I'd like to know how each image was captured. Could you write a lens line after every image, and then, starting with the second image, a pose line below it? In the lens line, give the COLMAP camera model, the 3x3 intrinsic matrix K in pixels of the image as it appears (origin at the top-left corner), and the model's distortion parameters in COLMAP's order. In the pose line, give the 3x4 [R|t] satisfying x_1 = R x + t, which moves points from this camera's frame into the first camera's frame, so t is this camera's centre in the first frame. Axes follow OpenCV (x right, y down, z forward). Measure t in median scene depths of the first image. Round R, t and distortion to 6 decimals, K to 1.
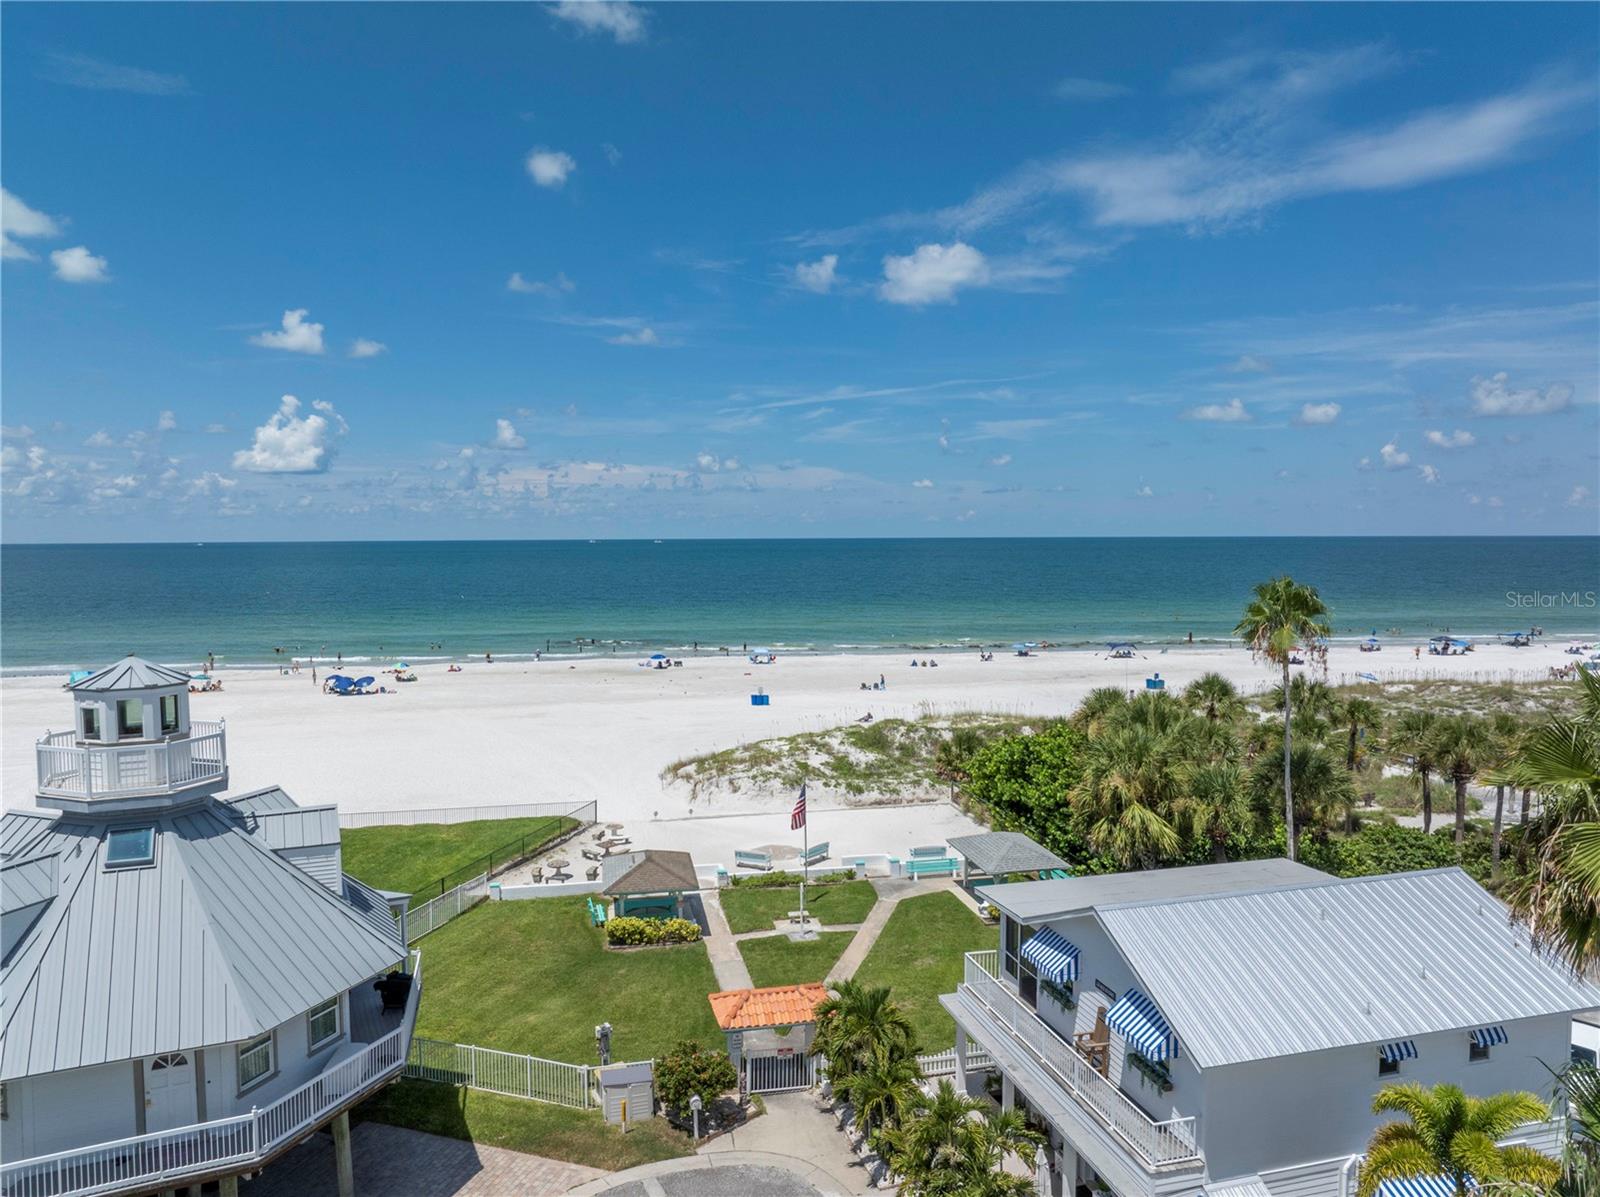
lens RADIAL K [[1120.3, 0, 800.0], [0, 1120.3, 598.5], [0, 0, 1]] dist [-0.036244, -0.009737]
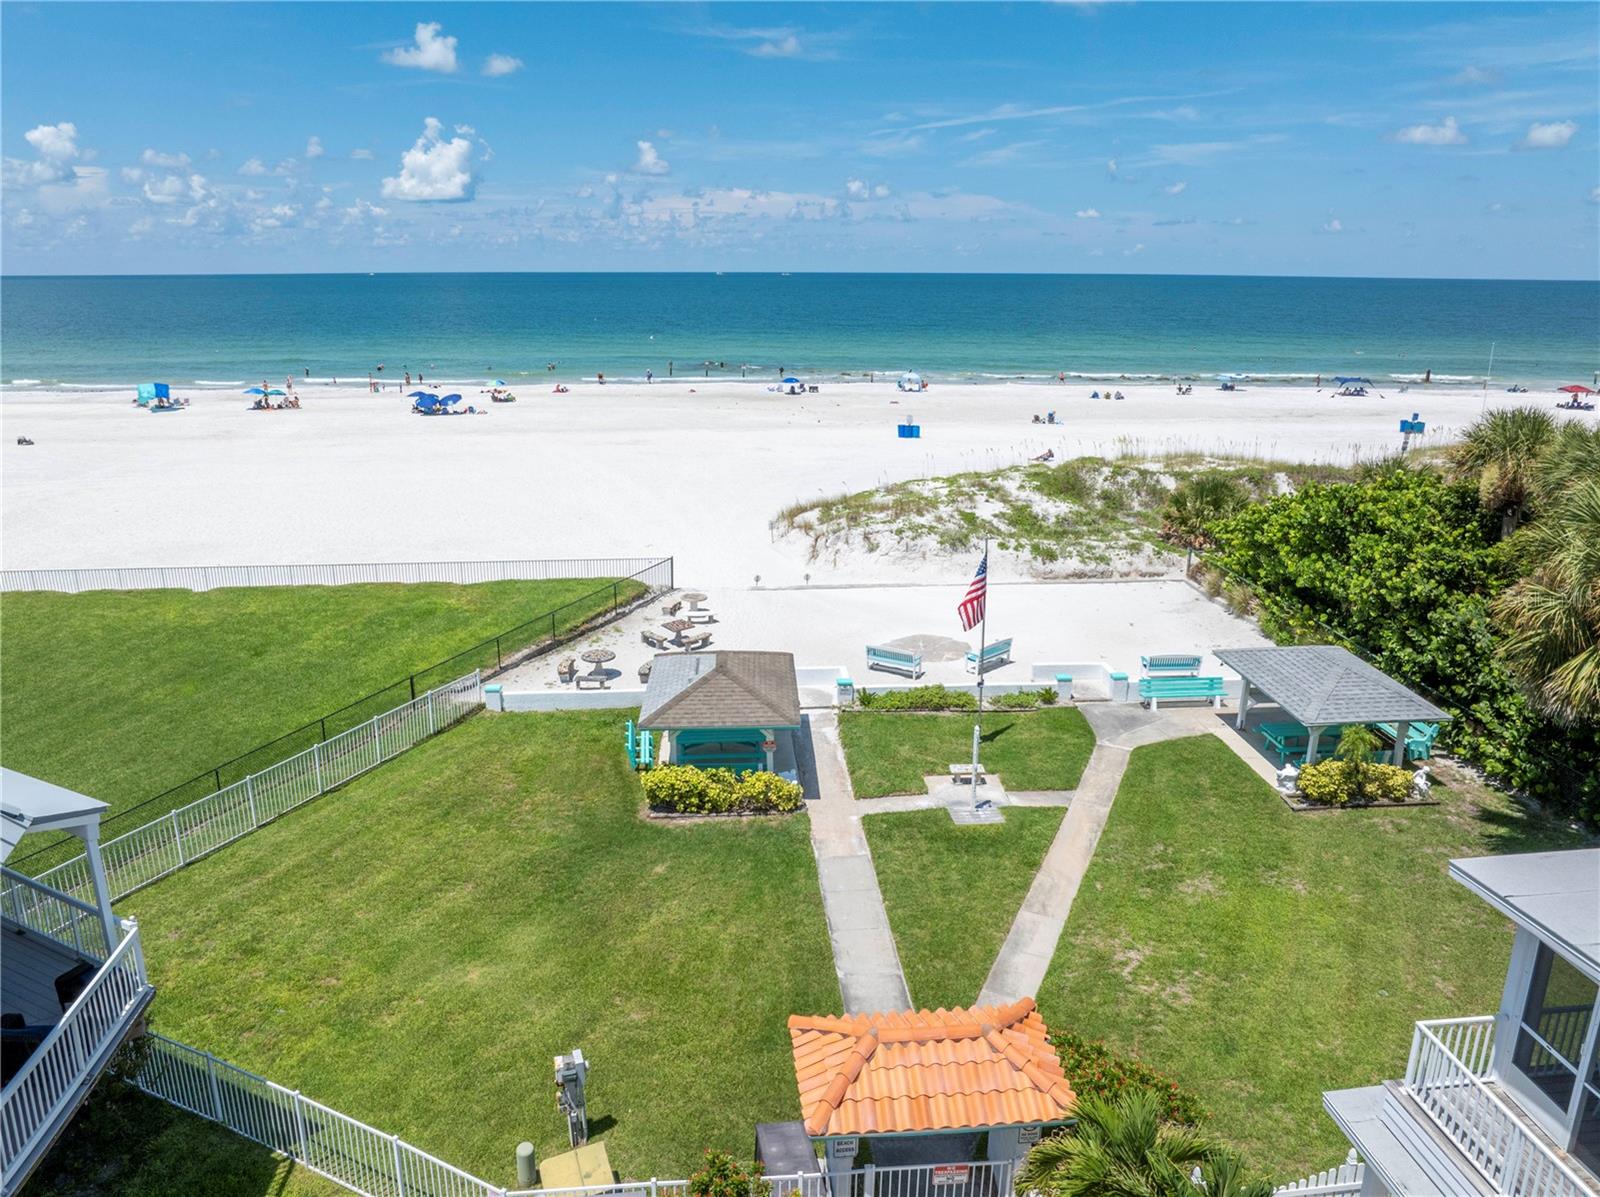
lens RADIAL K [[1118.0, 0, 800.0], [0, 1118.0, 598.5], [0, 0, 1]] dist [-0.015734, -0.054494]
pose [[0.991360, 0.044515, -0.123382, -0.020268], [-0.015154, 0.973222, 0.229368, 0.057398], [0.130289, -0.225516, 0.965488, 0.430401]]
